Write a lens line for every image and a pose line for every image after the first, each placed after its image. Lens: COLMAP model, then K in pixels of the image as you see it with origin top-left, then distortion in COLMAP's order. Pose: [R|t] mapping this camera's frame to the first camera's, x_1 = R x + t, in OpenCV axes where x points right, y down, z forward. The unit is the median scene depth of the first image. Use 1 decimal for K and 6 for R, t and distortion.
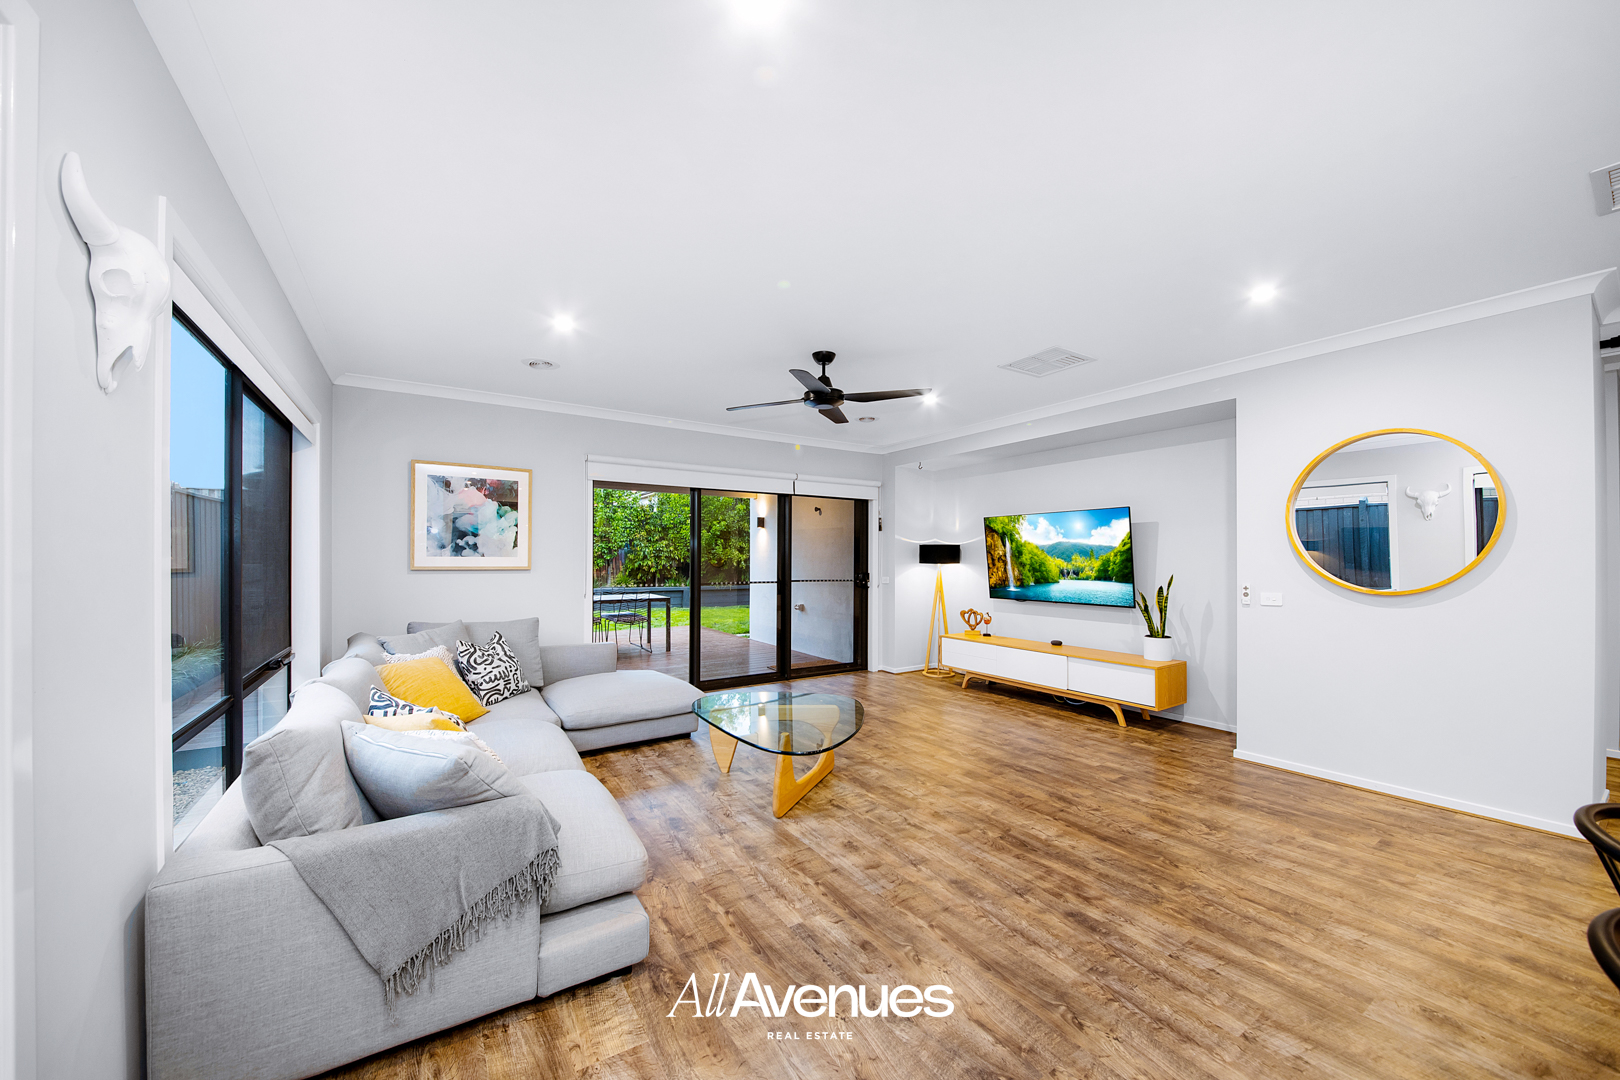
lens RADIAL K [[574.3, 0, 782.2], [0, 574.3, 559.8], [0, 0, 1]] dist [-0.008236, -0.001796]
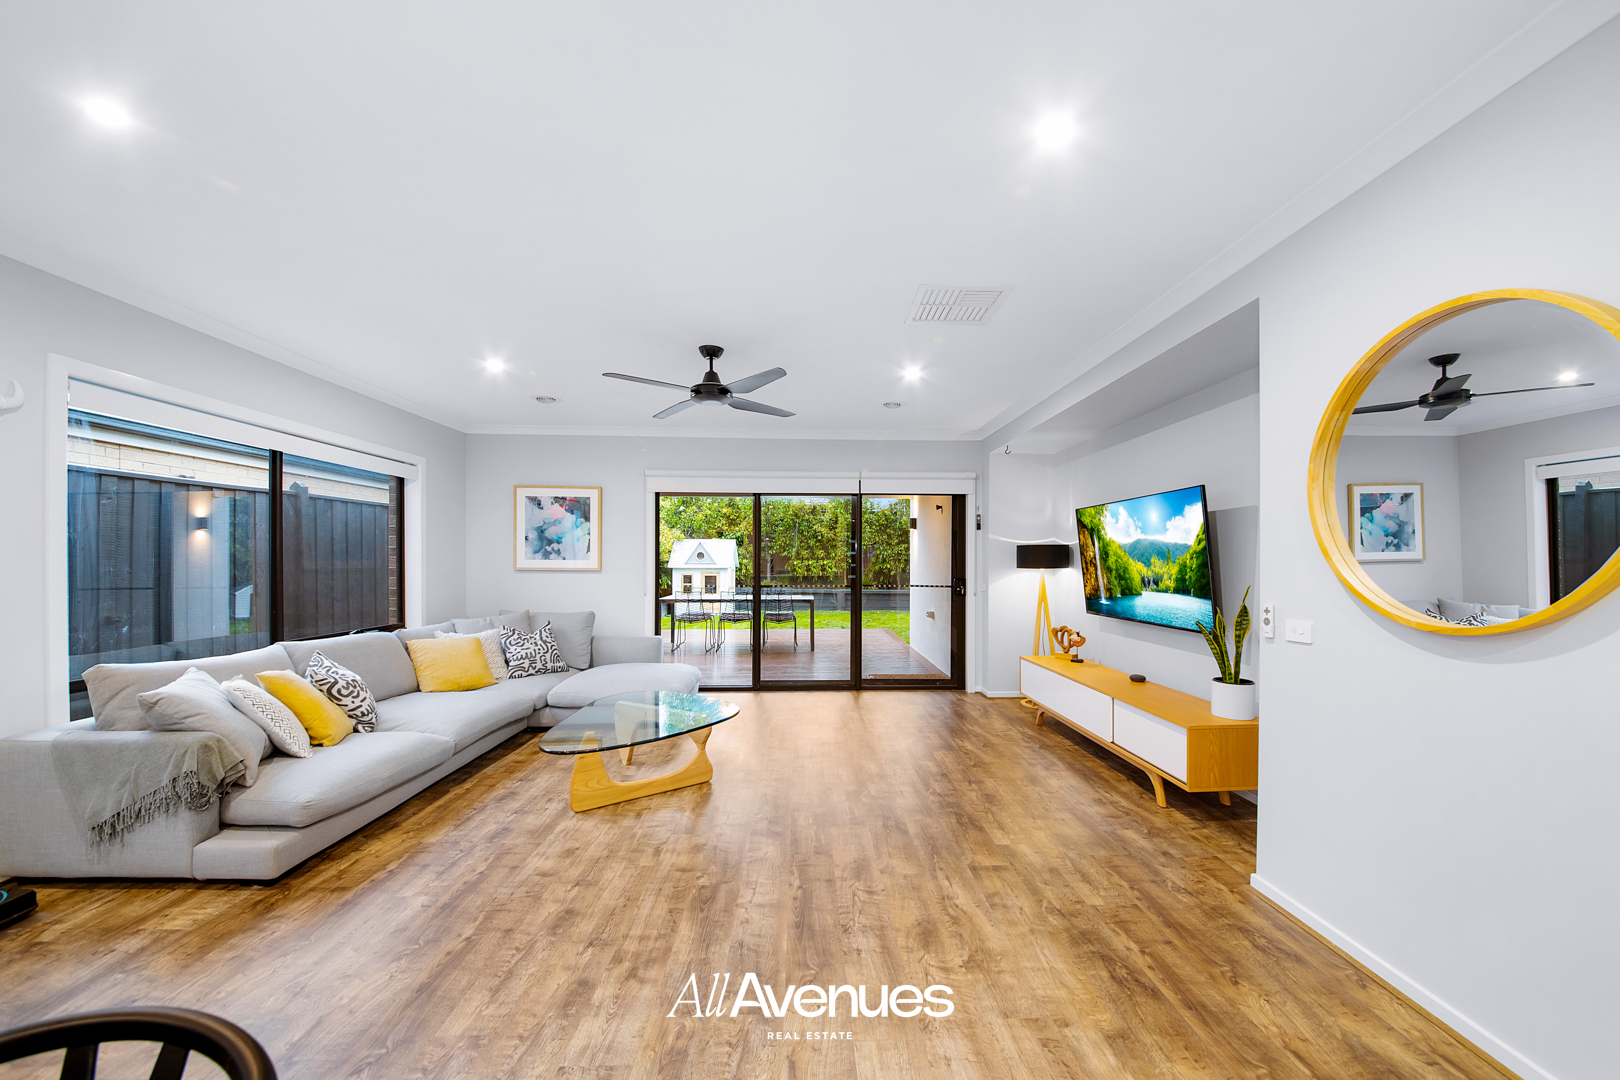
lens RADIAL K [[574.3, 0, 838.6], [0, 574.3, 559.8], [0, 0, 1]] dist [-0.008236, -0.001796]
pose [[0.875023, -0.000618, -0.484081, 0.545562], [-0.002278, 0.999983, -0.005395, 0.000013], [0.484076, 0.005824, 0.875007, 0.193792]]
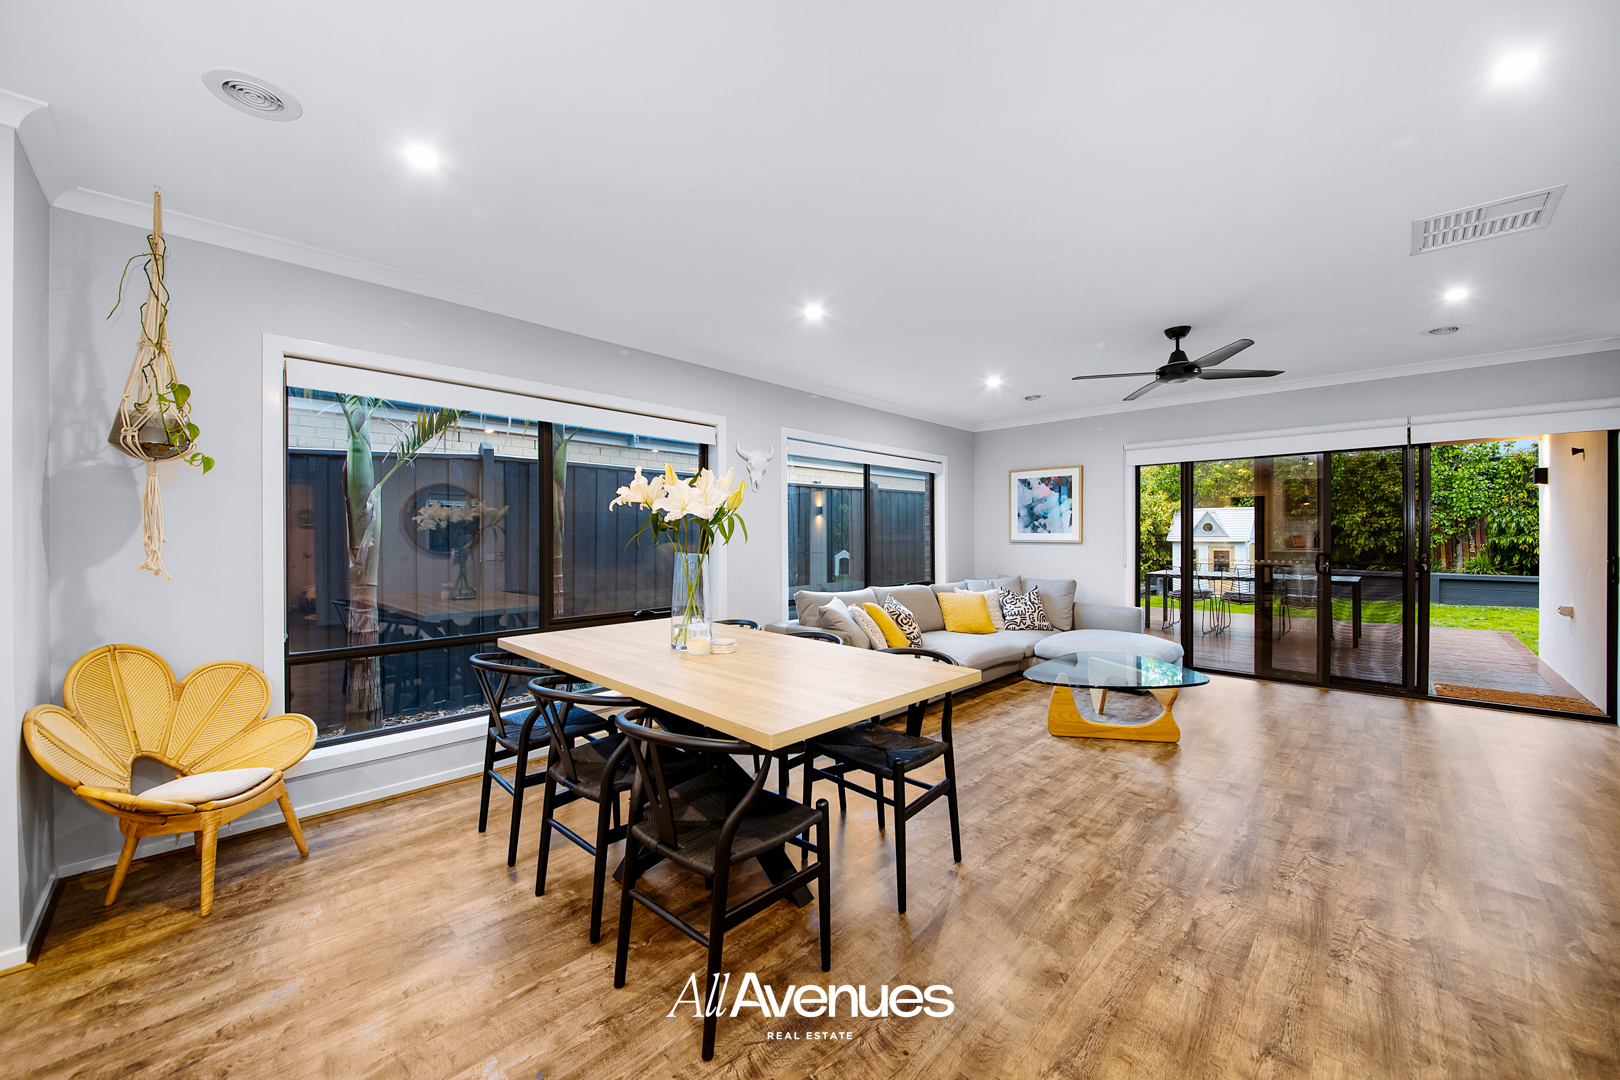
lens RADIAL K [[606.7, 0, 817.7], [0, 606.7, 535.8], [0, 0, 1]] dist [-0.017466, -0.000112]
pose [[0.235077, -0.000579, -0.971977, 0.714090], [0.000322, 1.000000, -0.000517, 0.002271], [0.971977, -0.000191, 0.235077, 0.100887]]
